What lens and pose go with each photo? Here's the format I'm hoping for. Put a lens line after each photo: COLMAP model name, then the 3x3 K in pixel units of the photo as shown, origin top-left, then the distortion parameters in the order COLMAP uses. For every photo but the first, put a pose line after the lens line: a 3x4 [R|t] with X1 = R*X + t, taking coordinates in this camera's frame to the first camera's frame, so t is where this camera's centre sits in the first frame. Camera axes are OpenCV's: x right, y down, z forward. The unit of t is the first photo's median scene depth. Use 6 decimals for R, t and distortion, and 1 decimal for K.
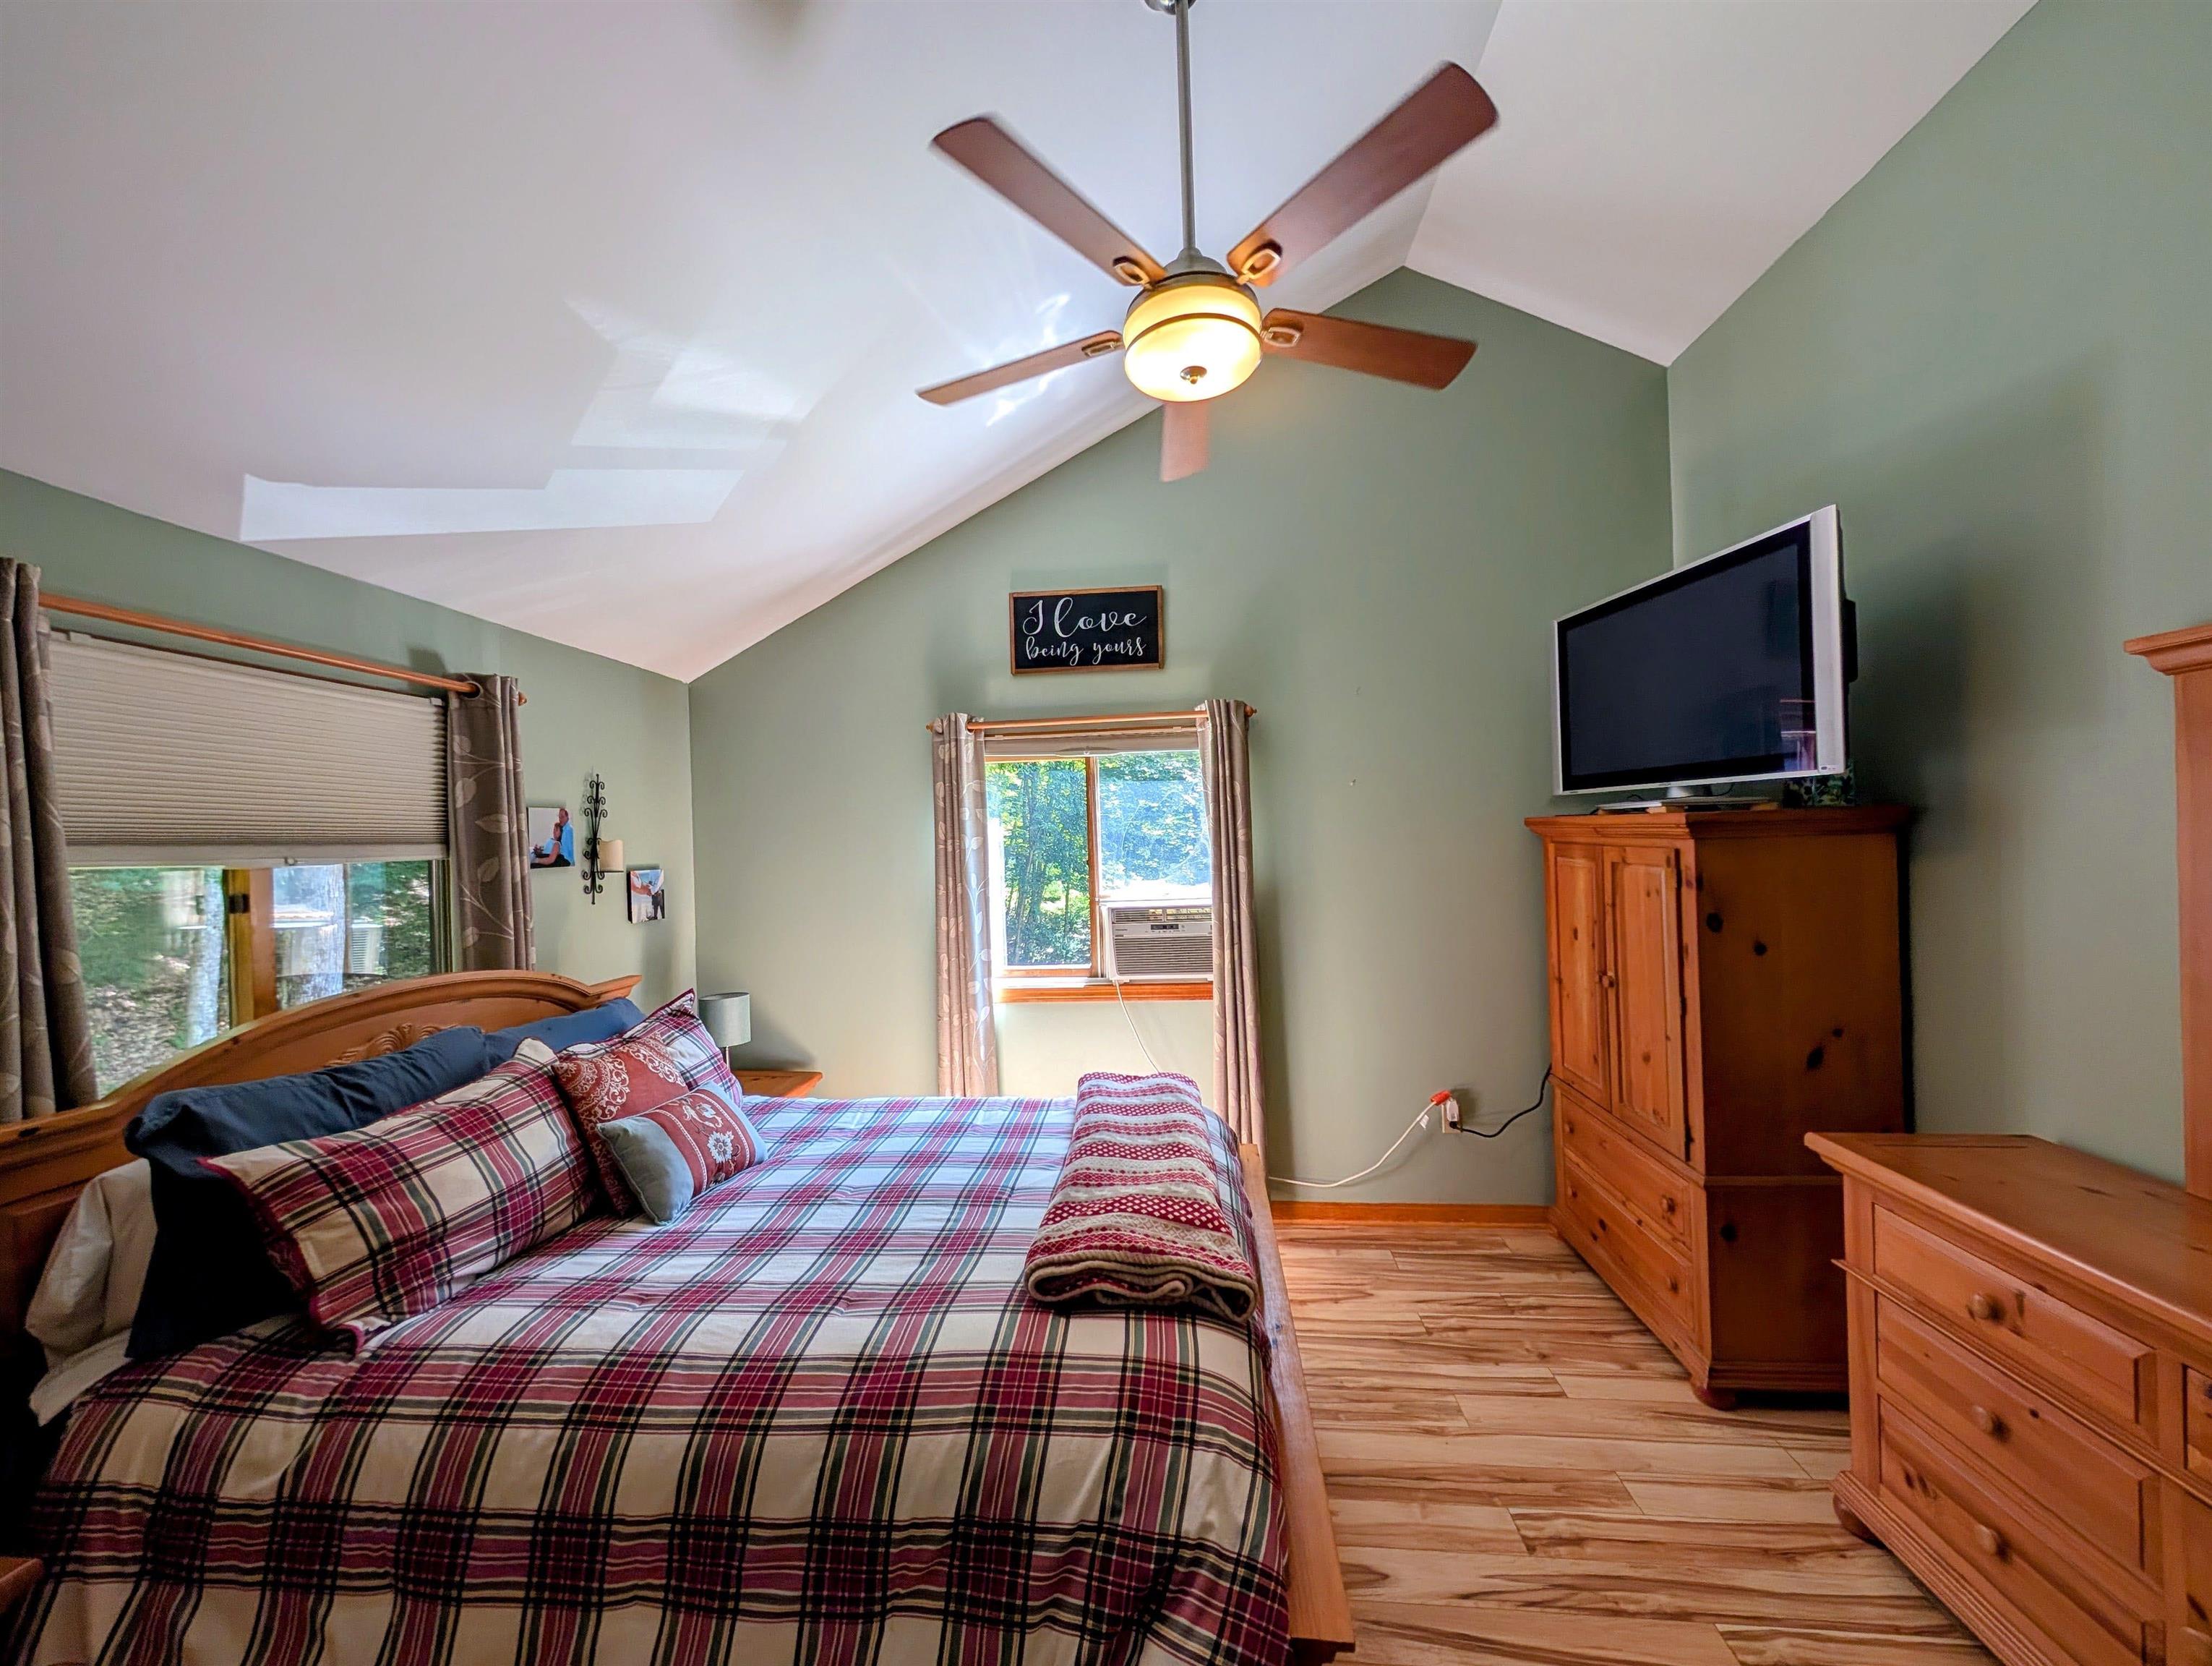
lens RADIAL K [[840.4, 0, 1101.2], [0, 840.4, 838.4], [0, 0, 1]] dist [-0.000118, 0.000139]
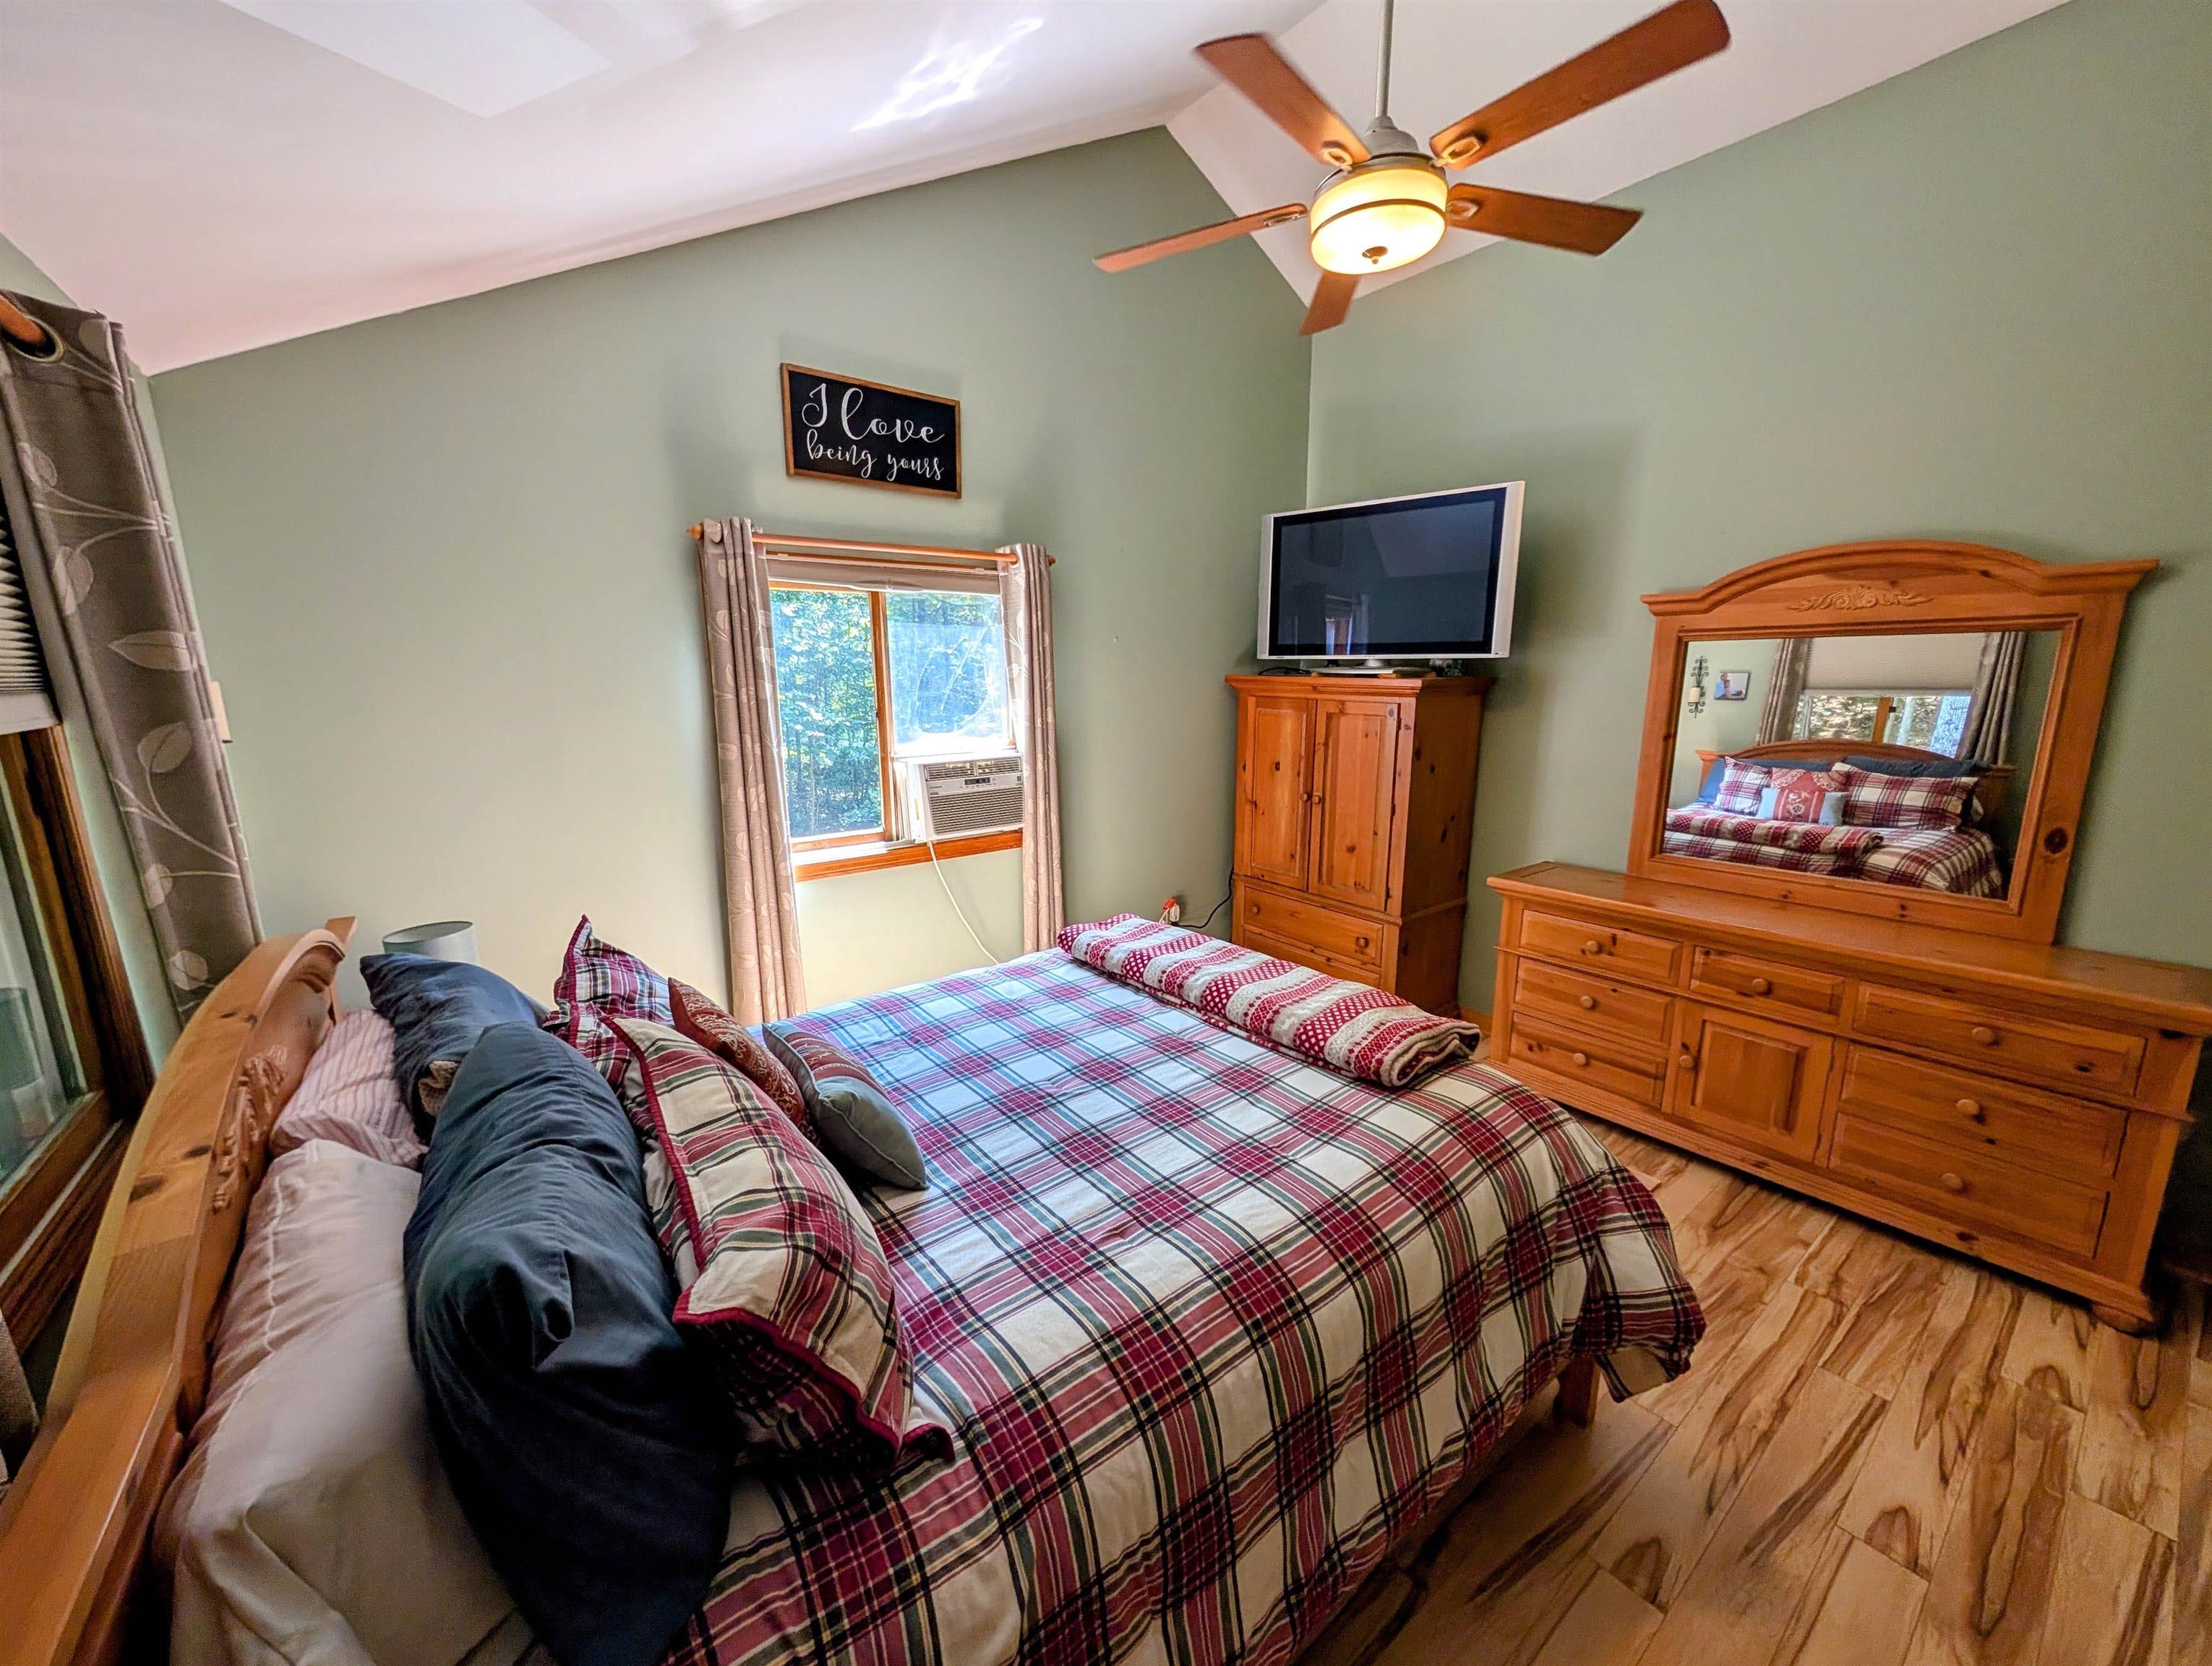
lens RADIAL K [[840.4, 0, 1101.2], [0, 840.4, 838.4], [0, 0, 1]] dist [-0.000118, 0.000139]
pose [[0.729995, -0.108457, 0.674792, -0.579843], [-0.018638, 0.983802, 0.178286, -0.006843], [-0.683198, -0.142725, 0.716149, 0.232986]]
